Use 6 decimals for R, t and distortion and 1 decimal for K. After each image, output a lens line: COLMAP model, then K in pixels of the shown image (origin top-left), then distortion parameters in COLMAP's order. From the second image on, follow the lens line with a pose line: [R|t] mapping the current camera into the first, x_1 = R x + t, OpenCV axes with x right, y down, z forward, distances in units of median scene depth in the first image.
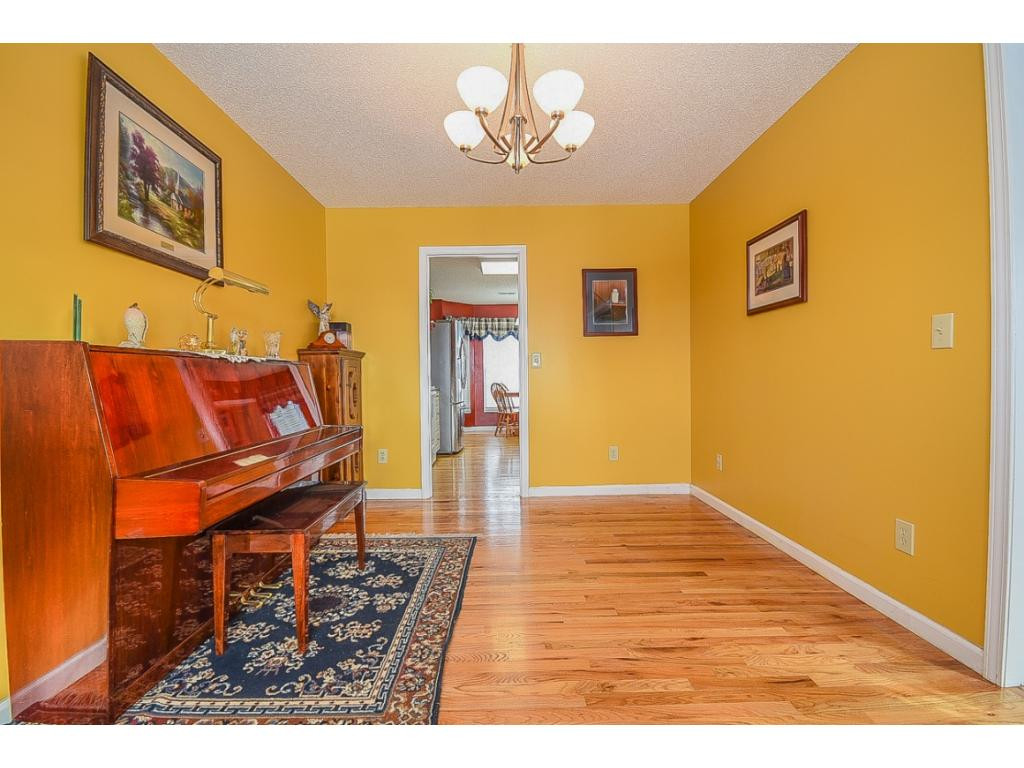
lens RADIAL K [[442.0, 0, 512.0], [0, 442.0, 384.0], [0, 0, 1]] dist [0.002797, -0.009145]
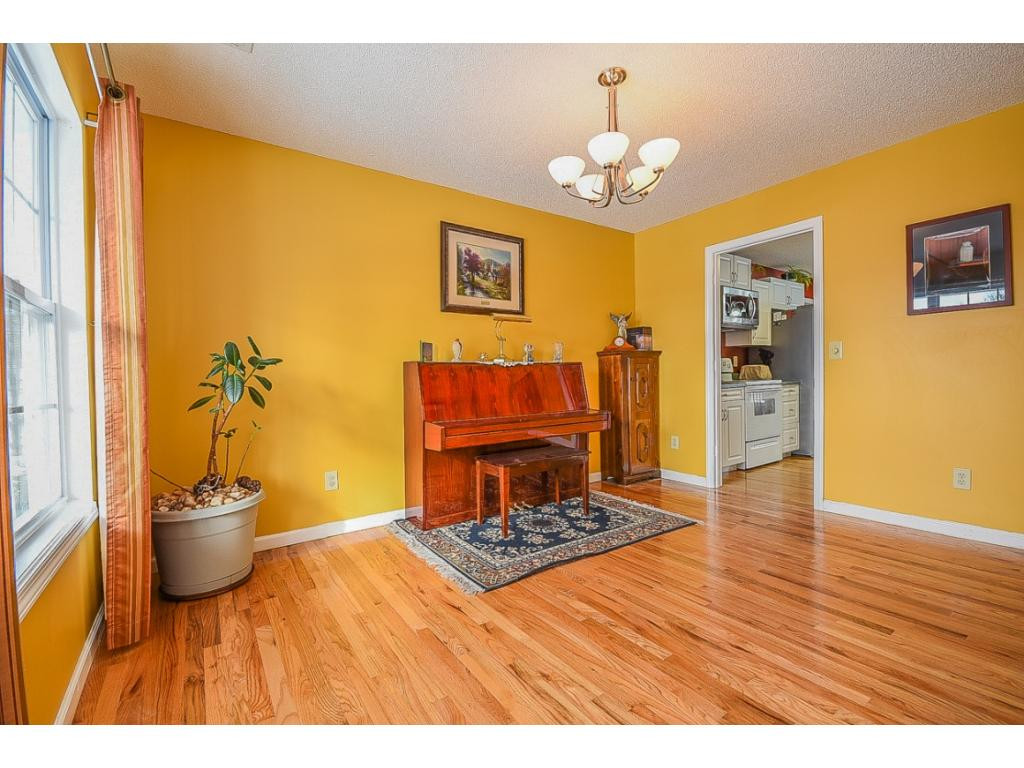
lens RADIAL K [[442.0, 0, 512.0], [0, 442.0, 384.0], [0, 0, 1]] dist [0.002797, -0.009145]
pose [[0.570342, 0.014543, -0.821278, 0.747851], [0.001400, 0.999825, 0.018677, -0.012550], [0.821406, -0.011802, 0.570222, 0.044668]]
